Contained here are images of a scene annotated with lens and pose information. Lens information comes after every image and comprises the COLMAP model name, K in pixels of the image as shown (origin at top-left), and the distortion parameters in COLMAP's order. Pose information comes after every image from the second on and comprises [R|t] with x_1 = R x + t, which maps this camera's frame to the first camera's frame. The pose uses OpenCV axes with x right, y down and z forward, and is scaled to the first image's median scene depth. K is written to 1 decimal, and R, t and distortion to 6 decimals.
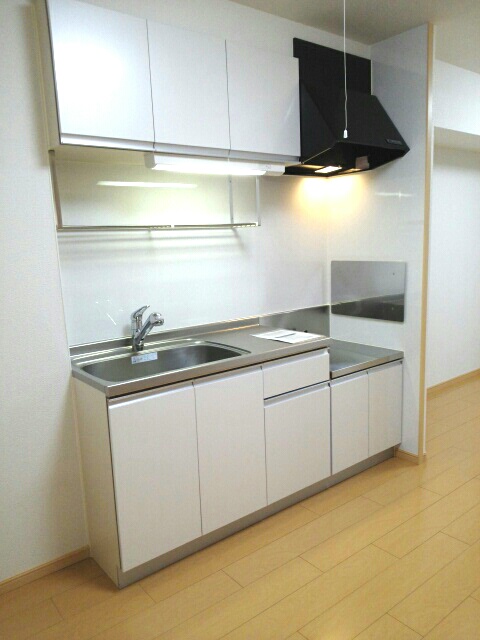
lens RADIAL K [[474.4, 0, 237.3], [0, 474.4, 322.8], [0, 0, 1]] dist [0.045271, -0.100009]
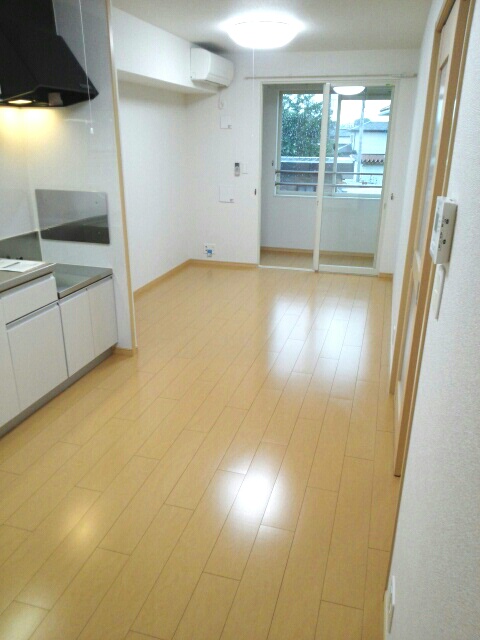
lens RADIAL K [[497.9, 0, 240.7], [0, 497.9, 322.8], [0, 0, 1]] dist [0.042240, -0.001878]
pose [[0.806949, -0.166226, 0.566747, -0.140378], [0.062448, 0.978212, 0.197993, -0.038191], [-0.587311, -0.124378, 0.799748, -0.244256]]
